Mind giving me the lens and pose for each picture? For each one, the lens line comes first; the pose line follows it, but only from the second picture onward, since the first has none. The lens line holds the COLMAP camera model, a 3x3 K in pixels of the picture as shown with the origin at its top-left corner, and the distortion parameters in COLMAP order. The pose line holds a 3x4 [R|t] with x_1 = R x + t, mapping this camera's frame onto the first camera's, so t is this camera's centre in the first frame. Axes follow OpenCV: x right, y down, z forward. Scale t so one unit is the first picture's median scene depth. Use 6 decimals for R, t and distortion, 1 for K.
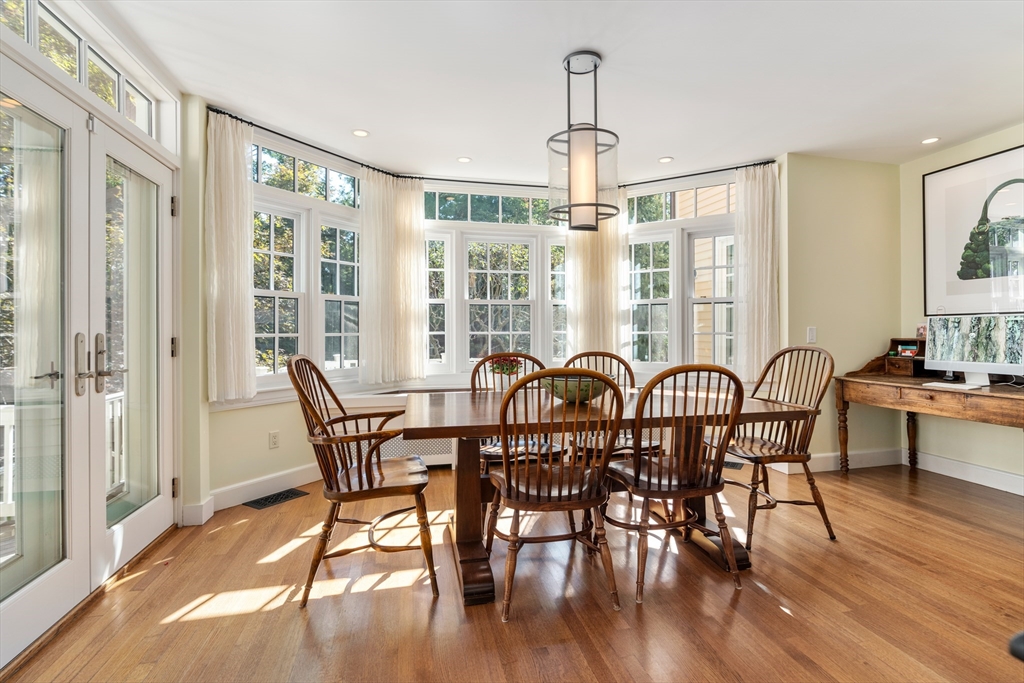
lens RADIAL K [[476.2, 0, 516.8], [0, 476.2, 325.9], [0, 0, 1]] dist [-0.001753, -0.000008]
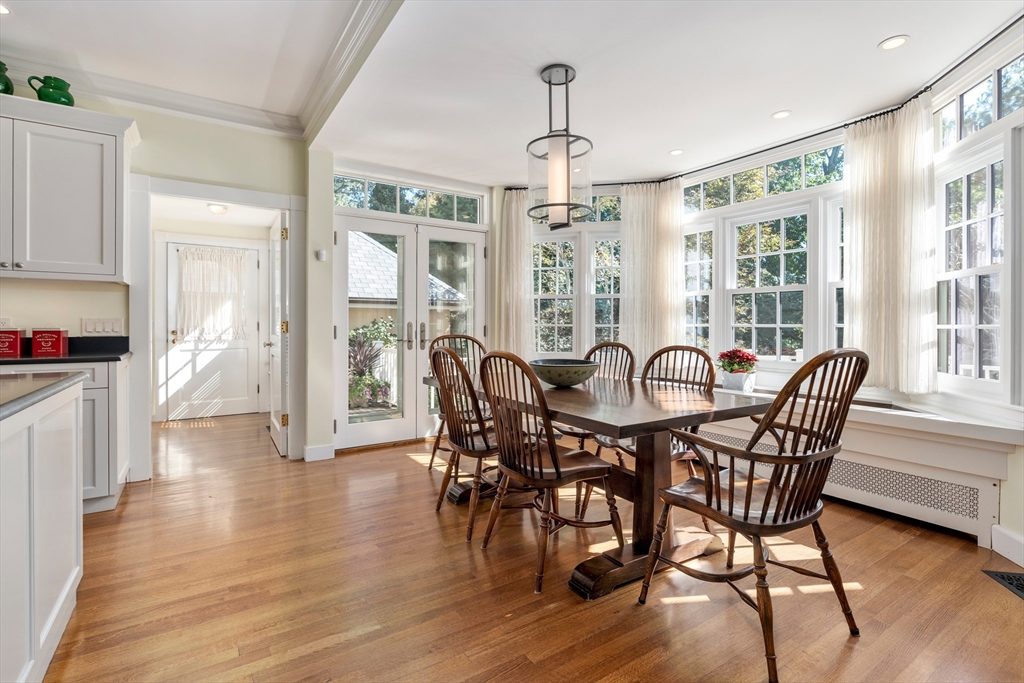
lens RADIAL K [[476.2, 0, 516.8], [0, 476.2, 325.9], [0, 0, 1]] dist [-0.001753, -0.000008]
pose [[0.342424, 0.006729, -0.939522, 0.722484], [-0.000995, 0.999976, 0.006799, 0.012179], [0.939545, -0.001394, 0.342422, 0.336385]]
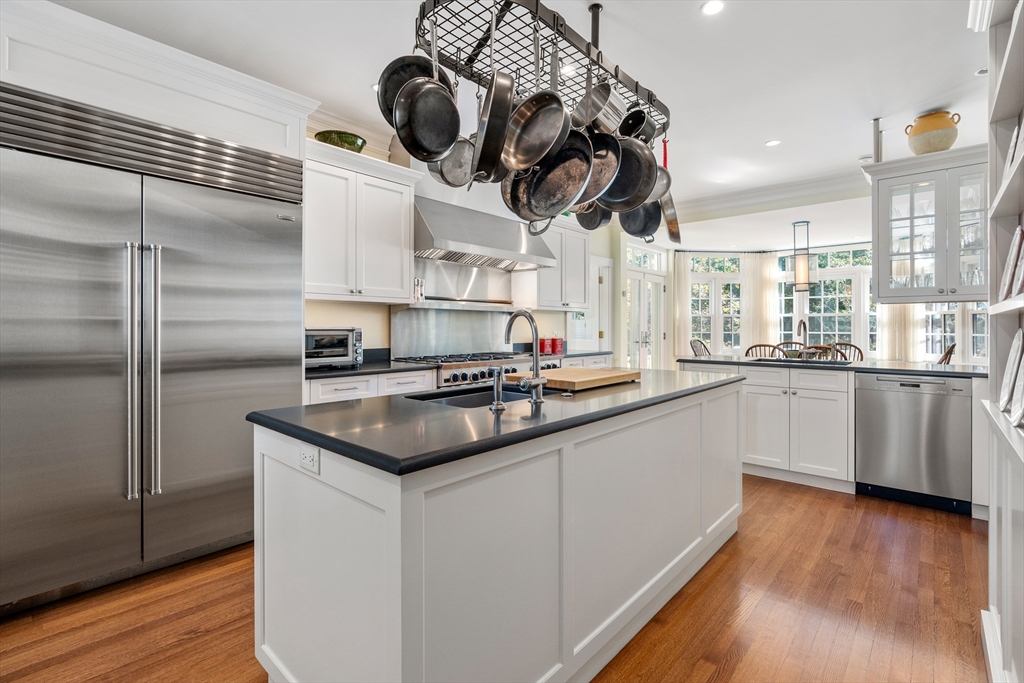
lens RADIAL K [[476.2, 0, 516.8], [0, 476.2, 325.9], [0, 0, 1]] dist [-0.001753, -0.000008]
pose [[0.577497, 0.000423, -0.816393, 0.825994], [0.001719, 0.999997, 0.001735, -0.017048], [0.816391, -0.002405, 0.577495, -1.036264]]
